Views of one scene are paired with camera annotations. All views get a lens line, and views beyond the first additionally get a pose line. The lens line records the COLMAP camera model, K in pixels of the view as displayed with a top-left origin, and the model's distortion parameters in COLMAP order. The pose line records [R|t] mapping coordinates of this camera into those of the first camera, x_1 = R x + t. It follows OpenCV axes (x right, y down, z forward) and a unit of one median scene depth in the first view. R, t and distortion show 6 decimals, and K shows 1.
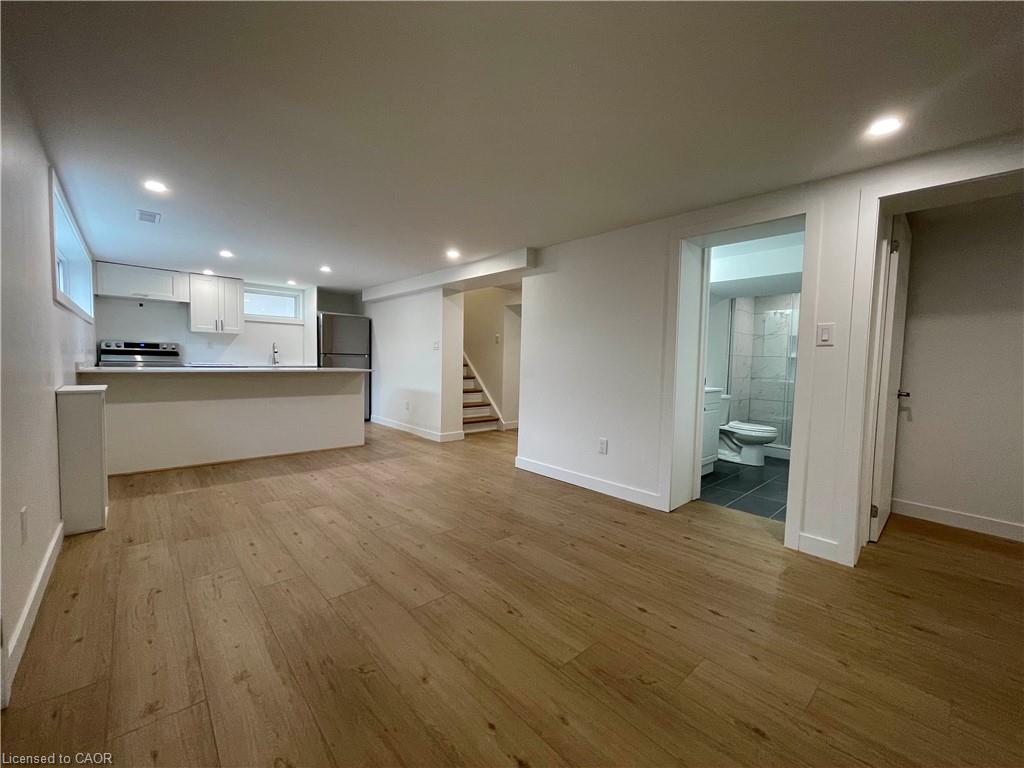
lens RADIAL K [[417.0, 0, 513.5], [0, 417.0, 382.8], [0, 0, 1]] dist [0.000183, 0.001507]
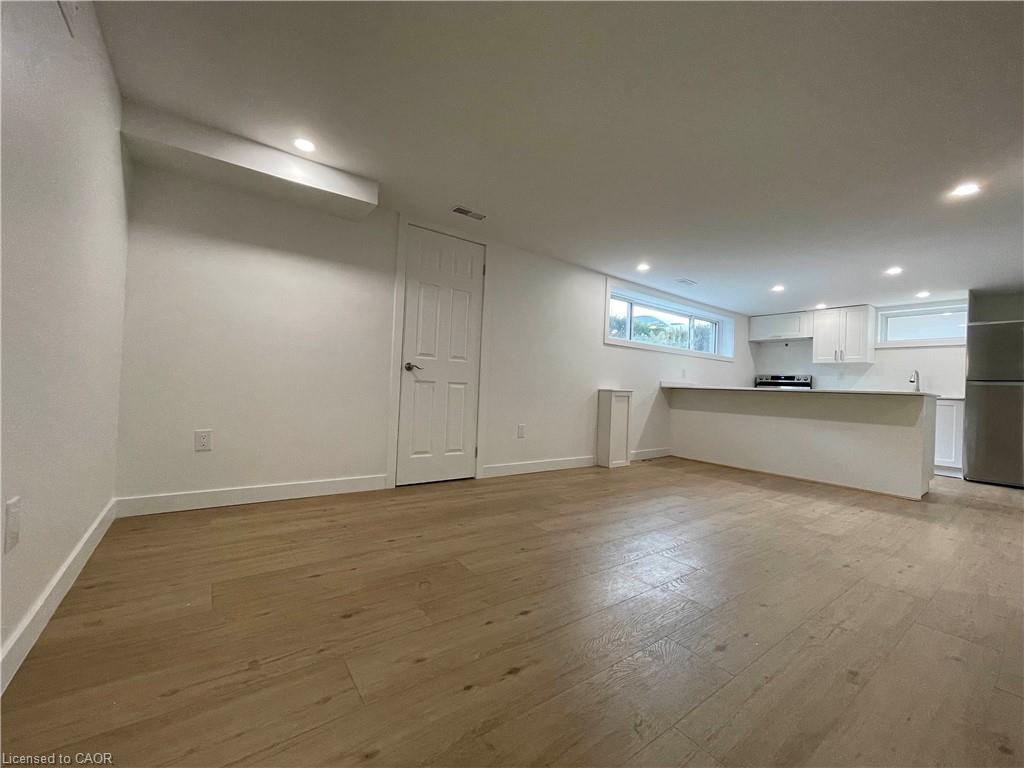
lens RADIAL K [[417.0, 0, 507.4], [0, 417.0, 377.4], [0, 0, 1]] dist [0.000183, 0.001507]
pose [[-0.102911, -0.051483, -0.993357, 0.390276], [-0.100798, 0.994059, -0.041077, 0.038688], [0.989570, 0.095901, -0.107489, 0.337695]]
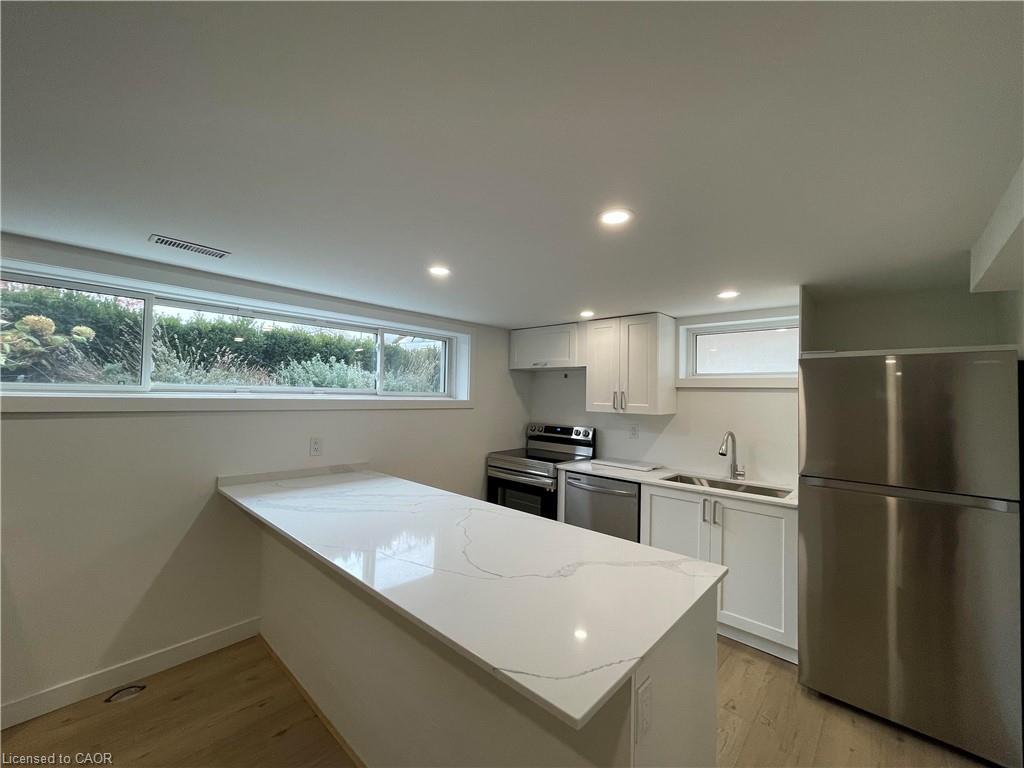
lens RADIAL K [[417.0, 0, 509.7], [0, 417.0, 375.3], [0, 0, 1]] dist [0.000183, 0.001507]
pose [[0.090955, -0.069162, -0.993450, -0.153808], [-0.075535, 0.994233, -0.076132, -0.122644], [0.992986, 0.081965, 0.085207, 0.835904]]
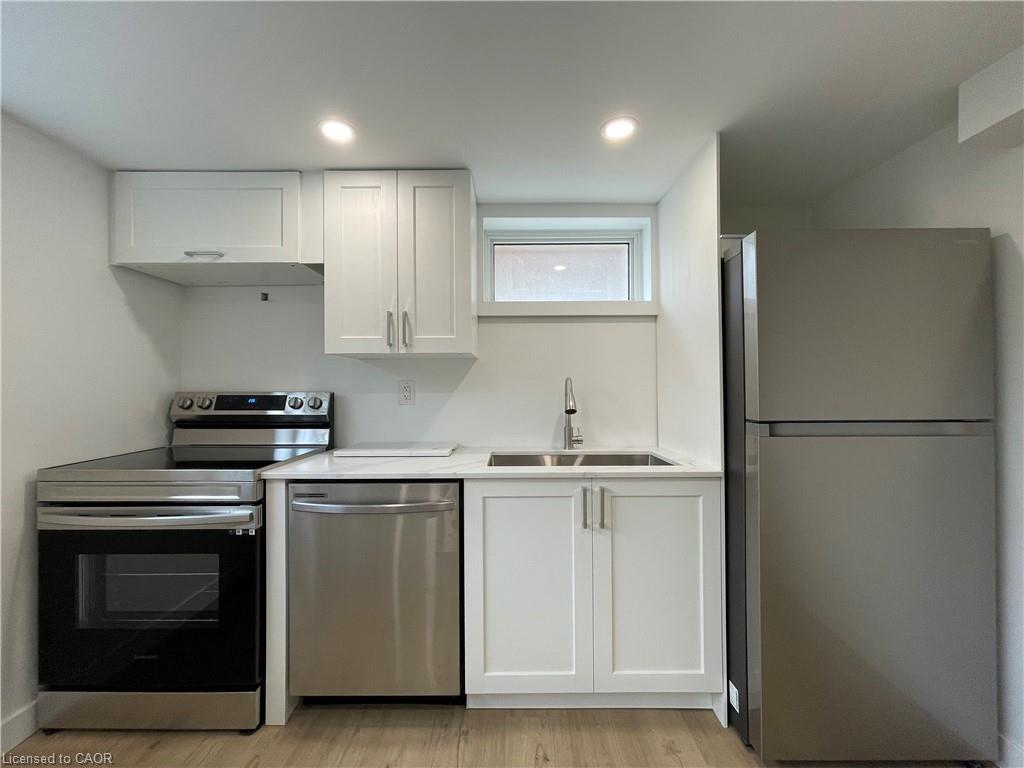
lens RADIAL K [[417.0, 0, 510.2], [0, 417.0, 382.3], [0, 0, 1]] dist [0.000183, 0.001507]
pose [[0.734578, -0.032184, -0.677760, -0.465693], [-0.012715, 0.998046, -0.061174, -0.086493], [0.678405, 0.053555, 0.732734, 0.876174]]
